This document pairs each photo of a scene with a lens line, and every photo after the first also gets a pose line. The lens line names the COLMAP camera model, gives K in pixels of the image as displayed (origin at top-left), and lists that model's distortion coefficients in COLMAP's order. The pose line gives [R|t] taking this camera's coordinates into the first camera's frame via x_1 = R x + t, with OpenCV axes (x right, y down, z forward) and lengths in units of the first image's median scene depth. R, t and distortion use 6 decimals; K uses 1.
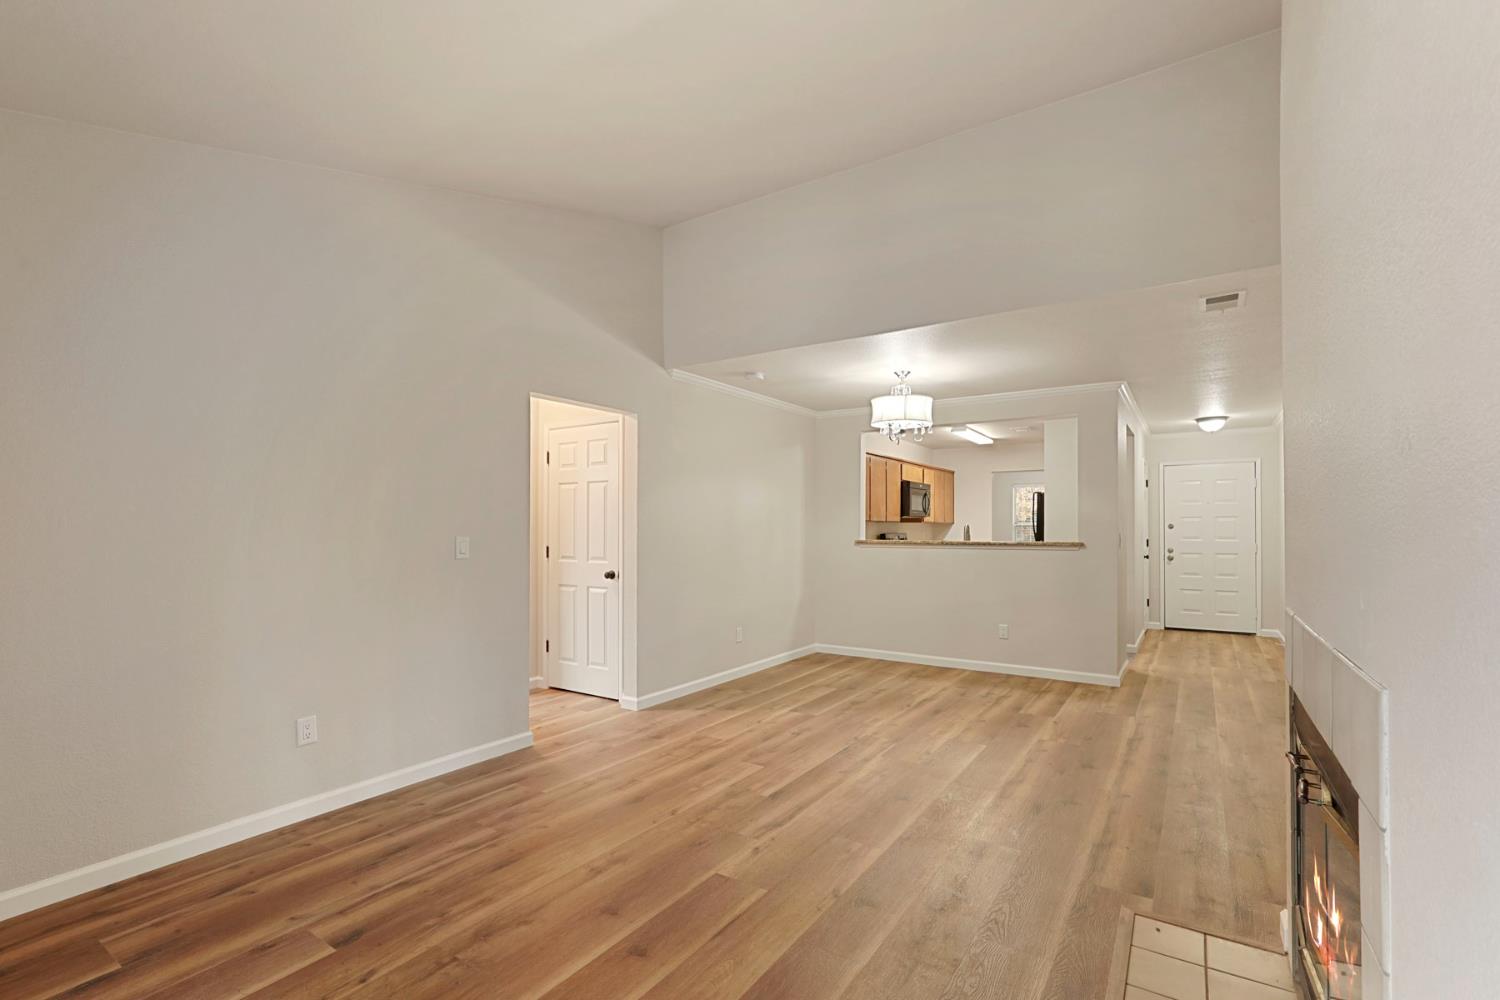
lens RADIAL K [[665.6, 0, 756.8], [0, 665.6, 526.1], [0, 0, 1]] dist [0.000863, 0.000359]
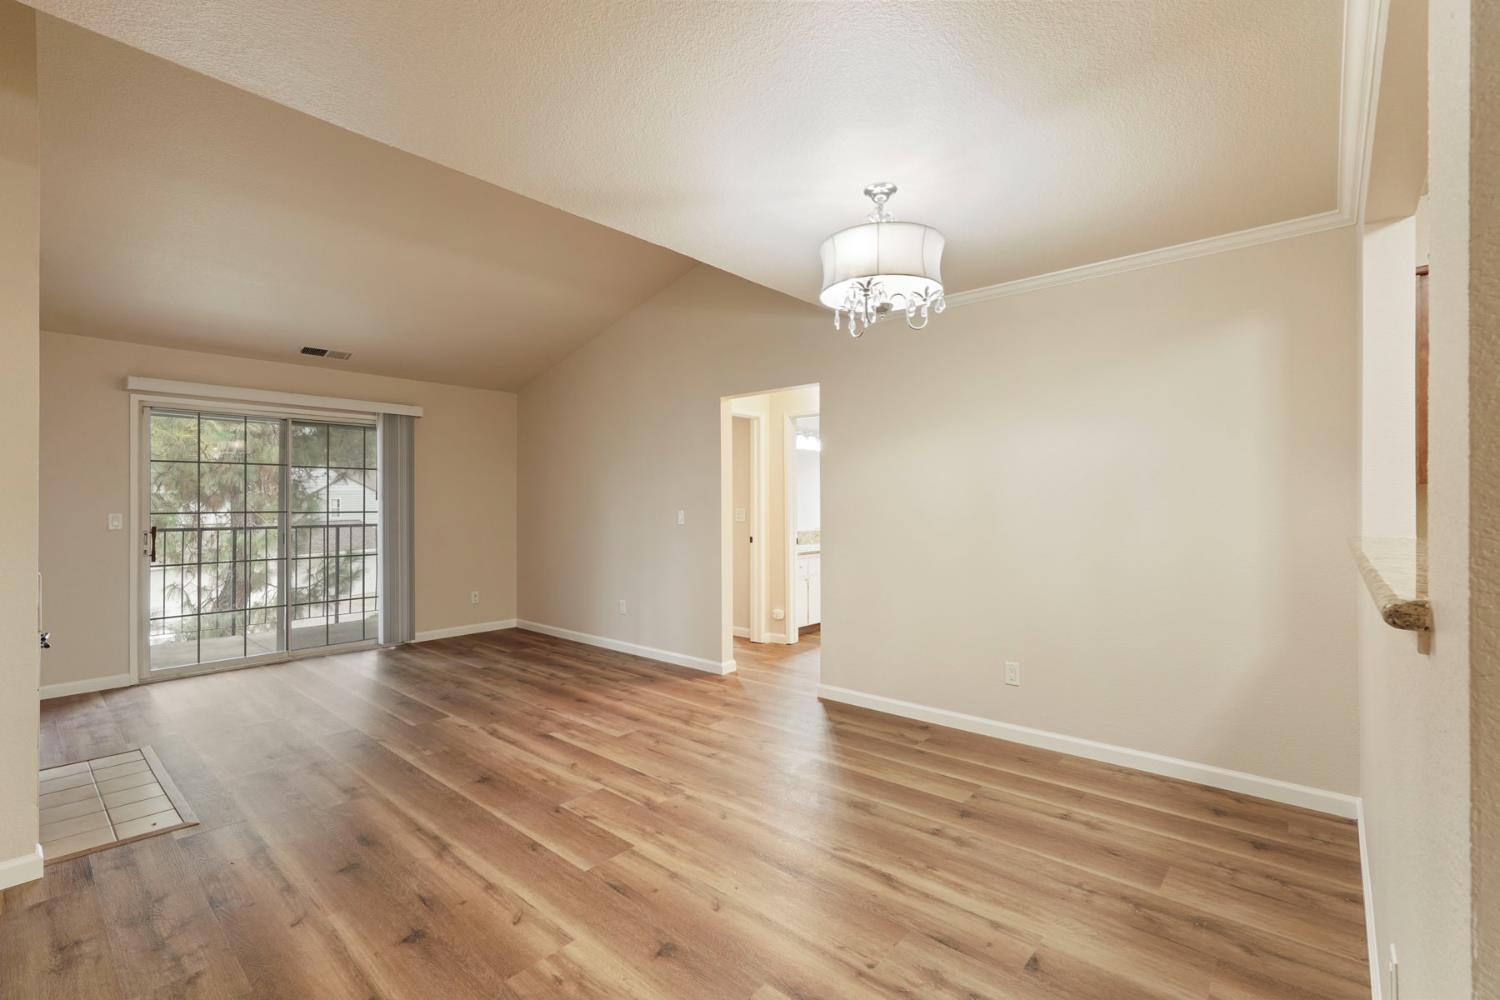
lens RADIAL K [[658.3, 0, 750.0], [0, 658.3, 500.0], [0, 0, 1]] dist [-0.001588, 0.000070]
pose [[-0.134950, -0.006890, -0.990829, 0.642720], [0.007890, 0.999937, -0.008028, 0.003409], [0.990821, -0.008901, -0.134887, 0.868698]]
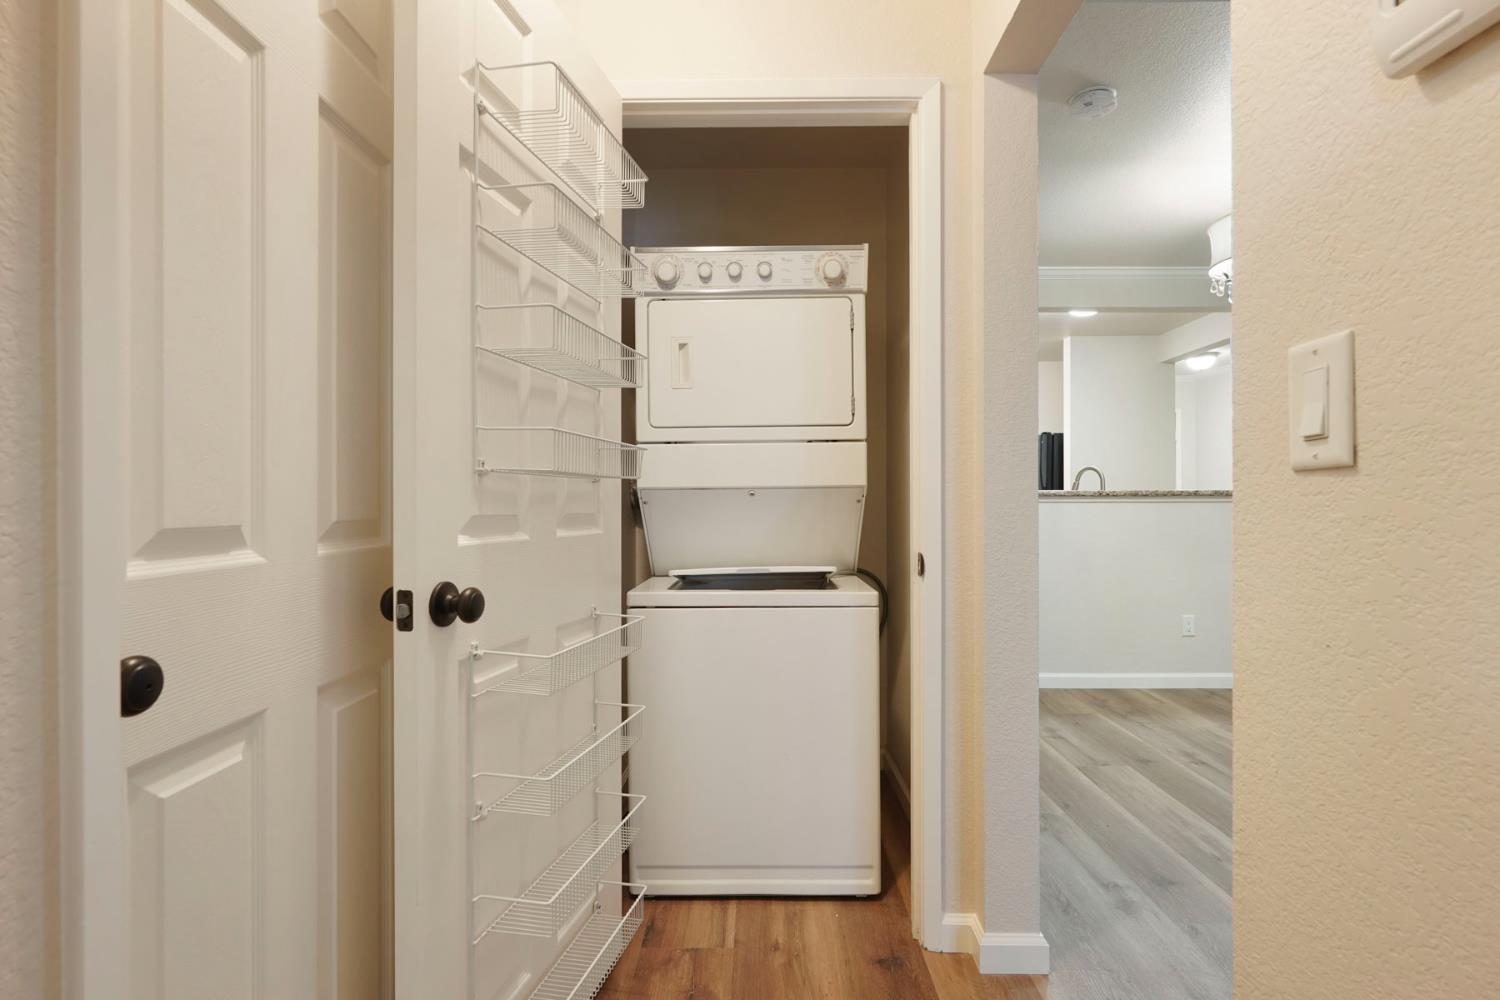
lens RADIAL K [[747.0, 0, 750.0], [0, 747.0, 500.0], [0, 0, 1]] dist [0.000240, 0.000078]
pose [[0.841890, 0.002308, 0.539644, -0.418742], [-0.000567, 0.999994, -0.003391, 0.039999], [-0.539648, 0.002549, 0.841887, 0.646763]]
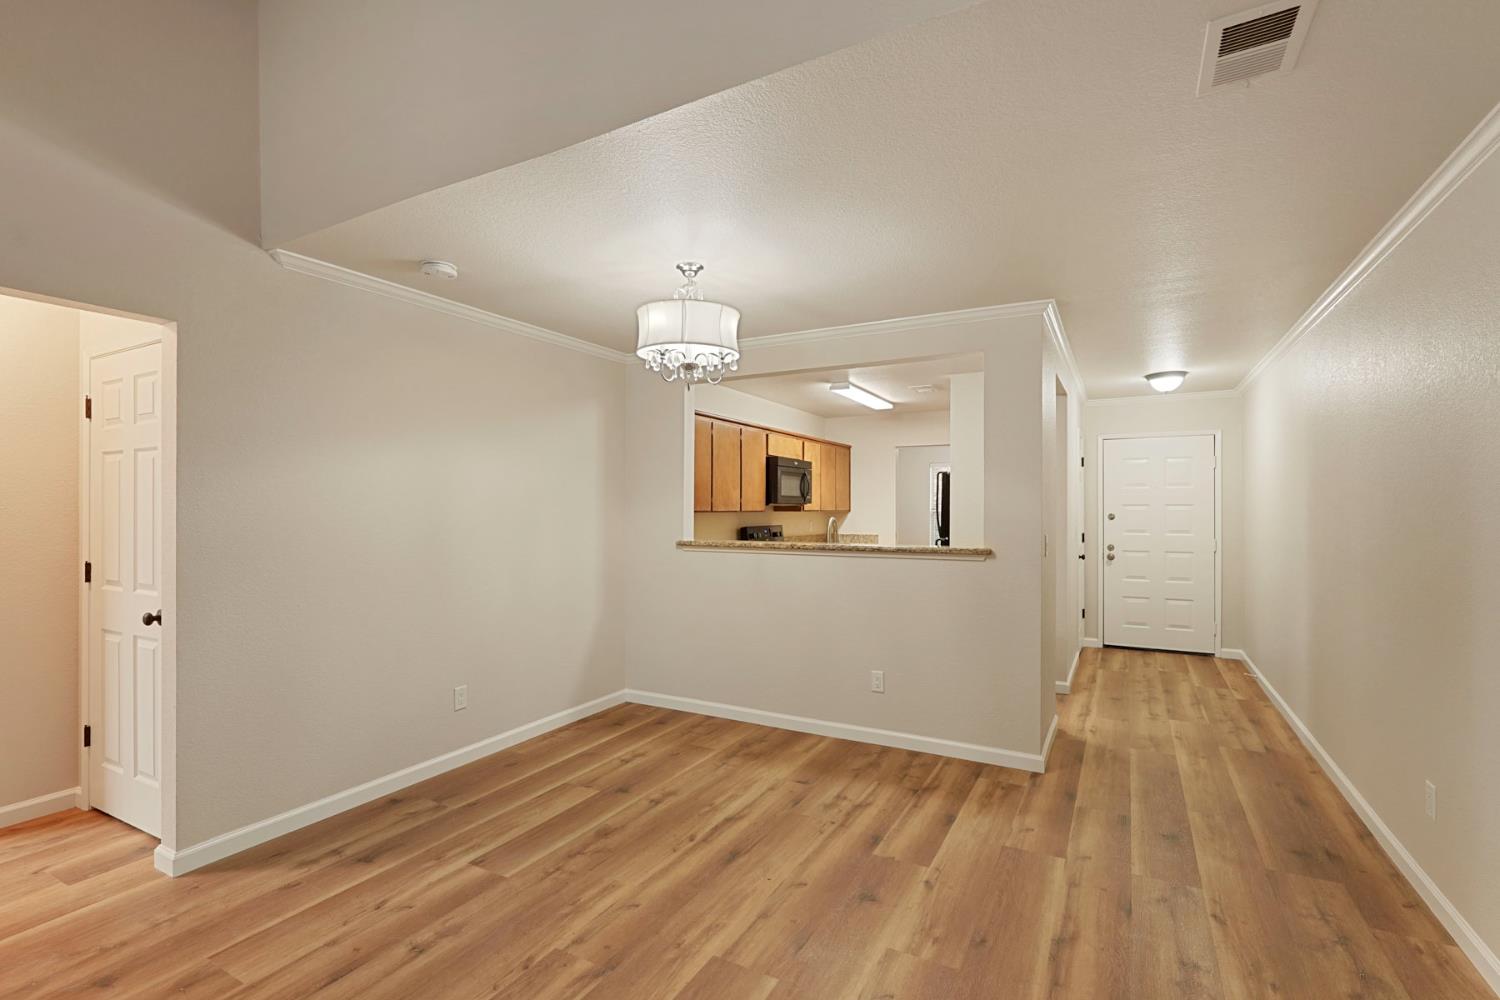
lens RADIAL K [[680.8, 0, 753.7], [0, 680.8, 511.7], [0, 0, 1]] dist [-0.003300, 0.000015]
pose [[0.996521, -0.000571, 0.083339, 0.201396], [-0.000028, 0.999974, 0.007183, -0.016634], [-0.083341, -0.007161, 0.996495, 0.352618]]
